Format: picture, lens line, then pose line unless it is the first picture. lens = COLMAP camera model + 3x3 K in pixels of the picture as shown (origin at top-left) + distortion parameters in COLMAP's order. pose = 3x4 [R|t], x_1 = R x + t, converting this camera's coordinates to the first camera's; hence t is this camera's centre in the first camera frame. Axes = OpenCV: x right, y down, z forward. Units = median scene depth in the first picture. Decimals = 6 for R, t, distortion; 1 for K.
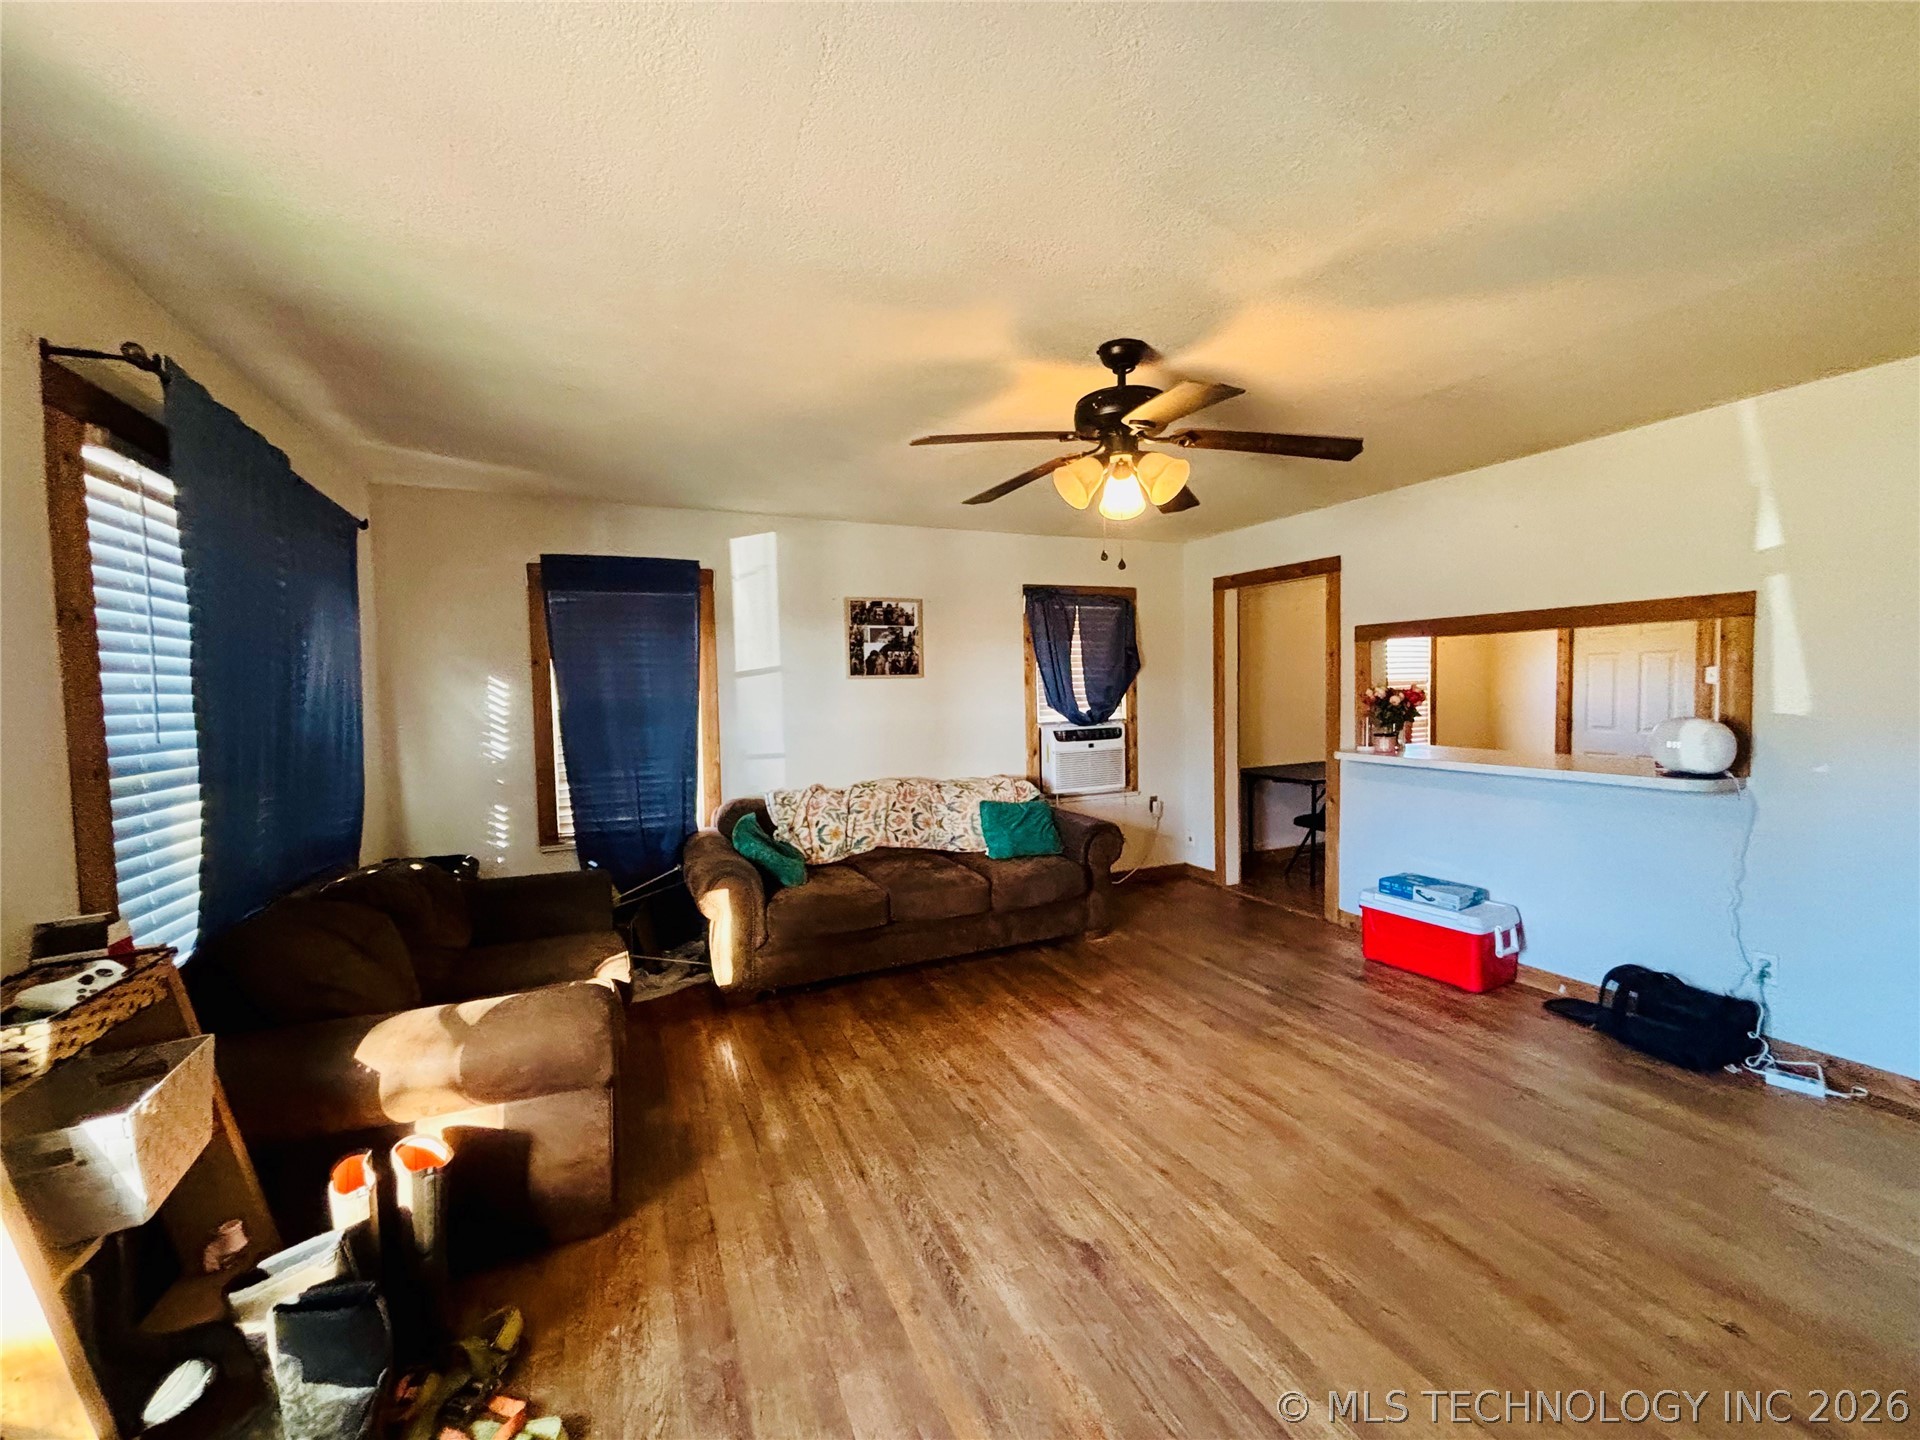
lens RADIAL K [[777.4, 0, 961.5], [0, 777.4, 714.7], [0, 0, 1]] dist [0.002122, -0.000140]
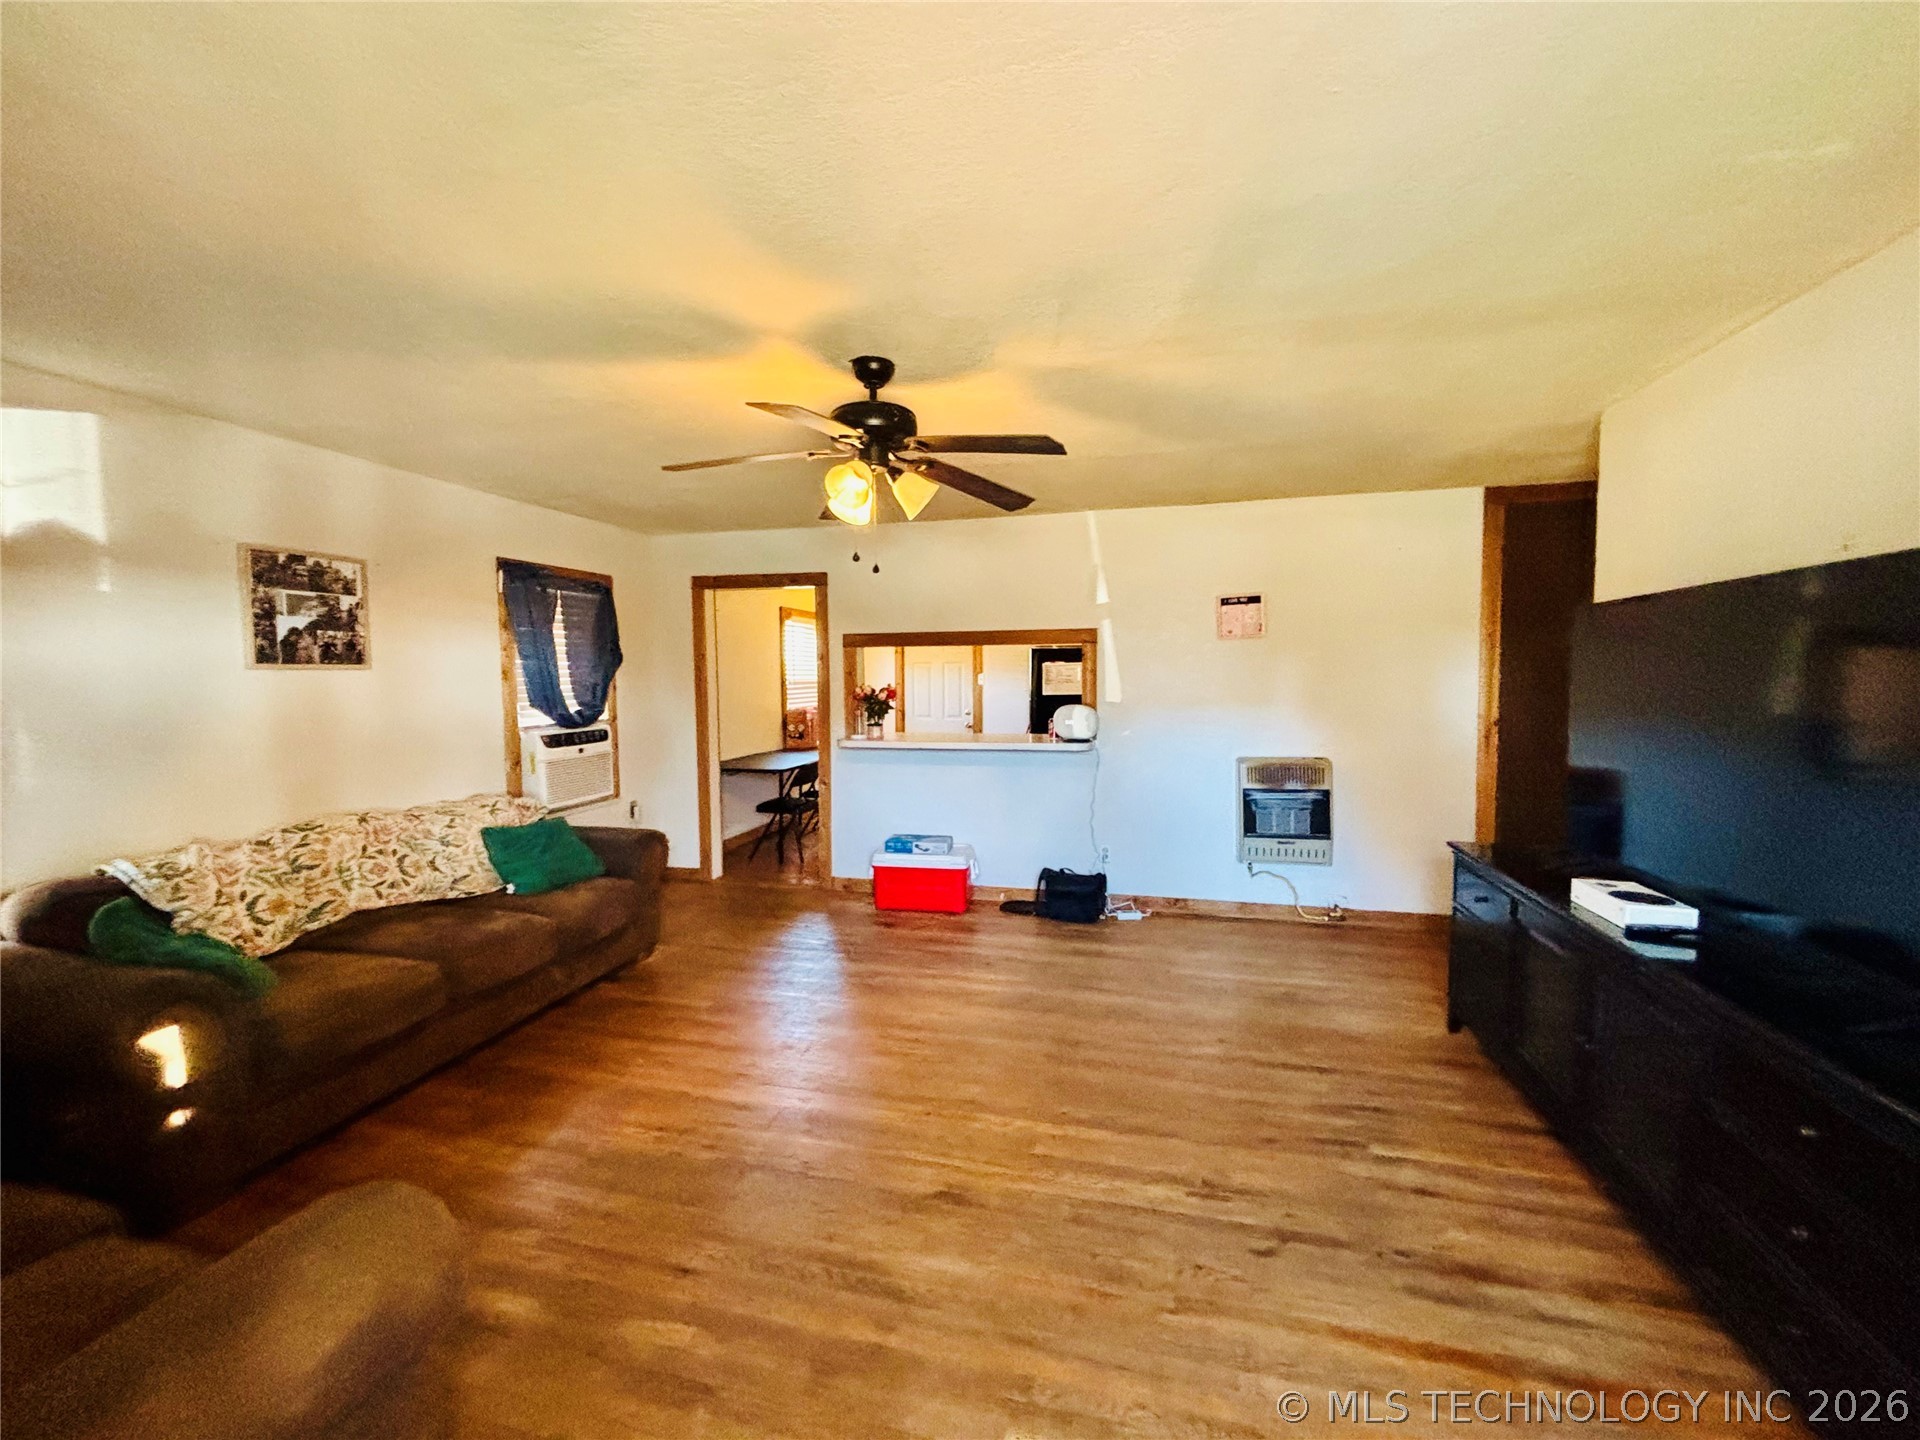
lens RADIAL K [[777.4, 0, 955.4], [0, 777.4, 721.9], [0, 0, 1]] dist [0.002122, -0.000140]
pose [[0.616321, -0.032531, 0.786823, -0.320640], [0.022941, 0.999464, 0.023352, -0.004062], [-0.787161, 0.003658, 0.616737, 0.145570]]
